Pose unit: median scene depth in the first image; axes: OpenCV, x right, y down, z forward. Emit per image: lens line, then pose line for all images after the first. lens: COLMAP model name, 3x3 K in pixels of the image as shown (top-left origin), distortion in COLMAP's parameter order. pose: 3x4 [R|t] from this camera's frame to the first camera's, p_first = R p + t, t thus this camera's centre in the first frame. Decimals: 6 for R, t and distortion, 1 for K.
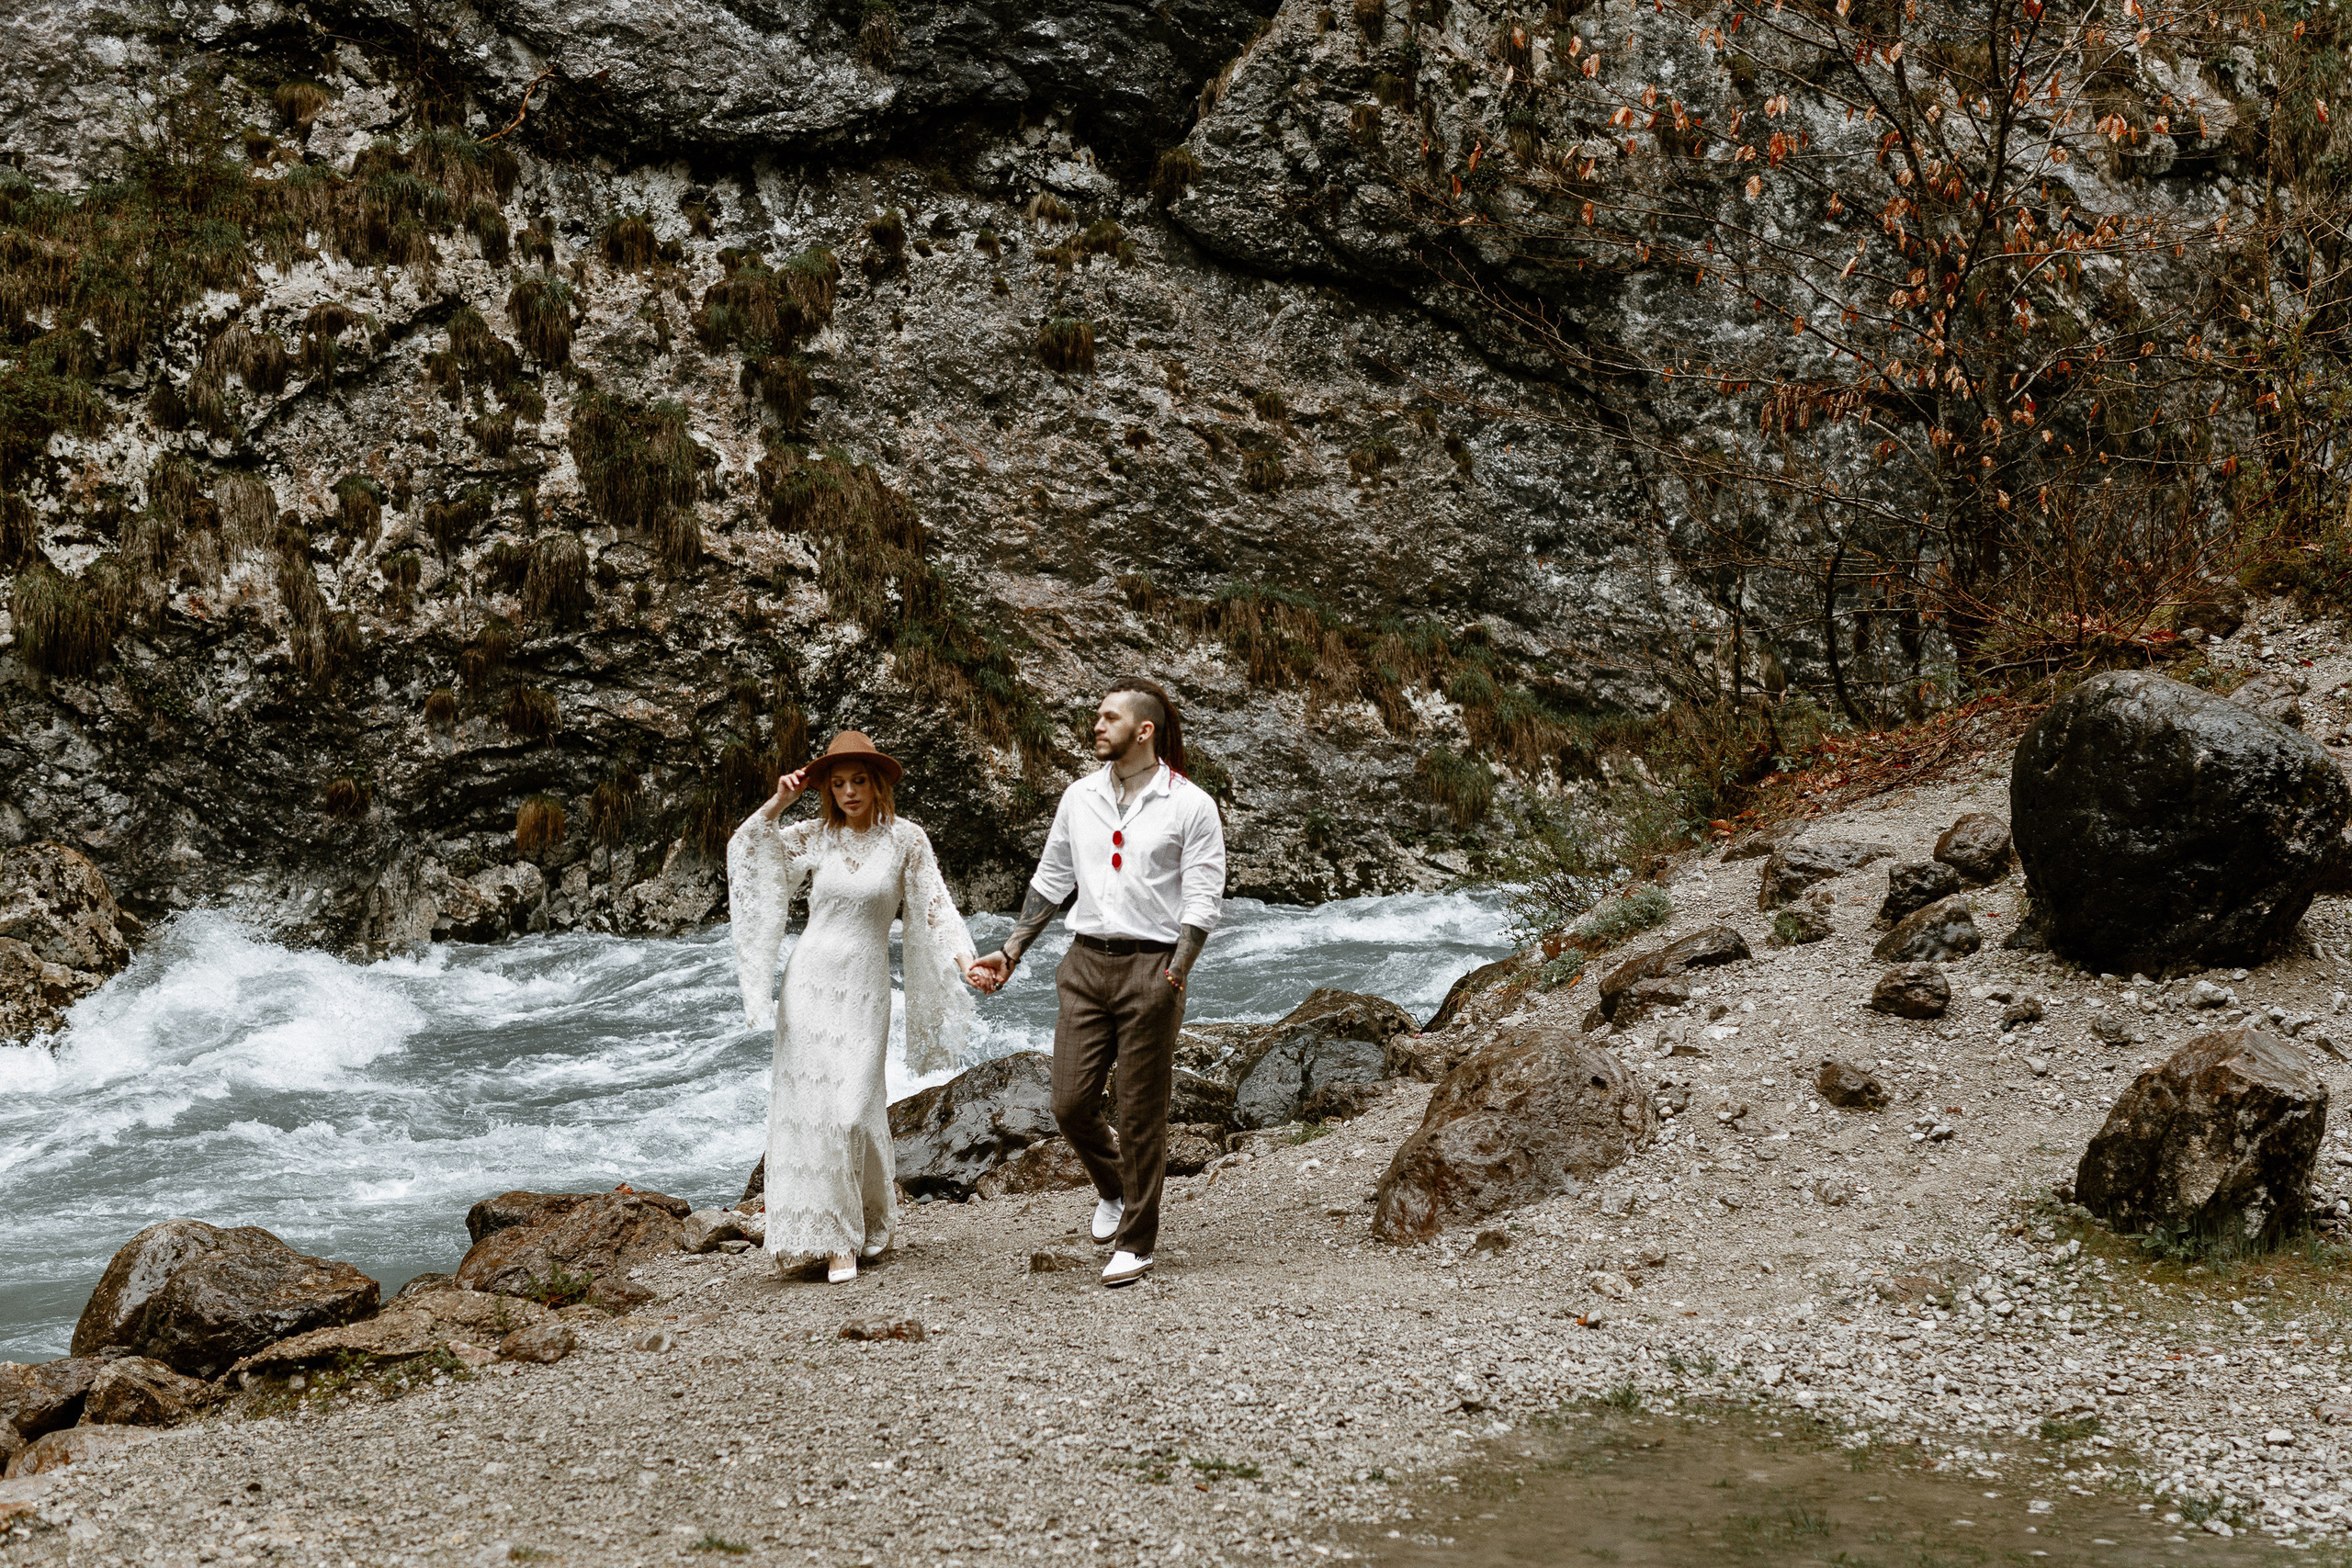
lens RADIAL K [[3273.4, 0, 1177.4], [0, 3273.4, 786.0], [0, 0, 1]] dist [-0.000843, 0.069020]
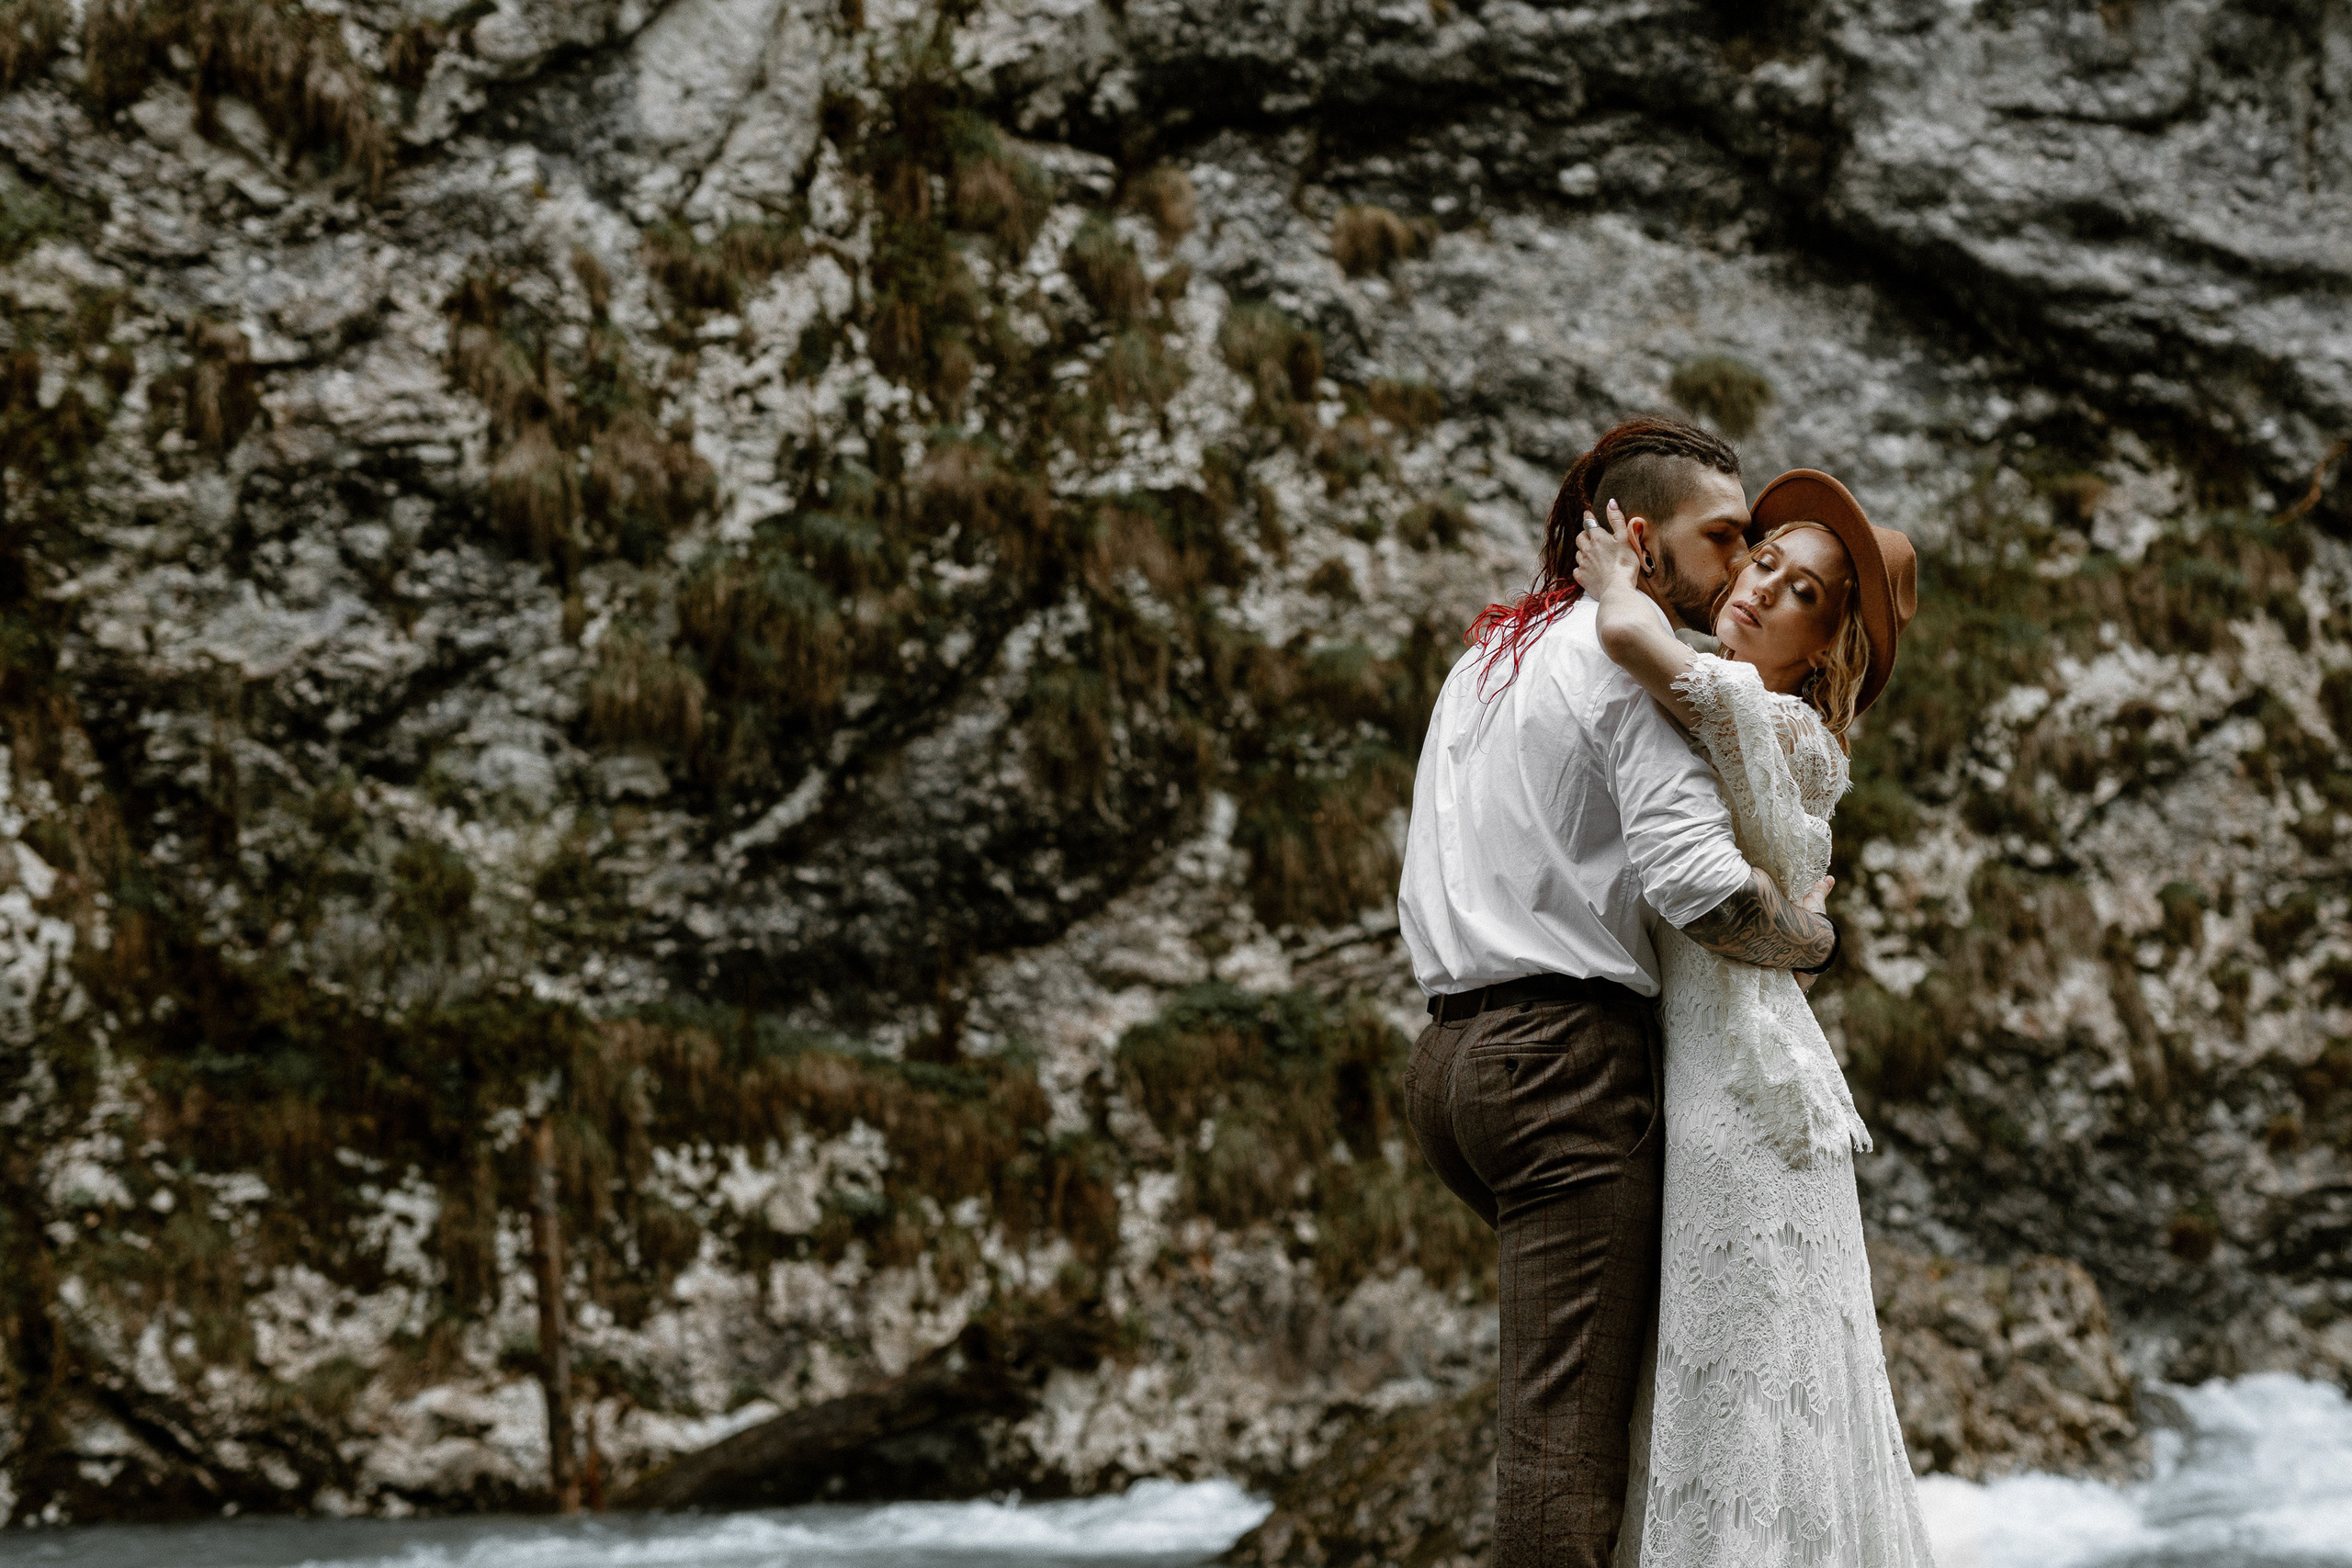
lens RADIAL K [[3273.4, 0, 1177.4], [0, 3273.4, 786.0], [0, 0, 1]] dist [-0.000843, 0.069020]
pose [[0.960613, -0.047089, -0.273870, -0.267560], [-0.002290, 0.984163, -0.177249, 0.041121], [0.277879, 0.170895, 0.945293, 0.057559]]
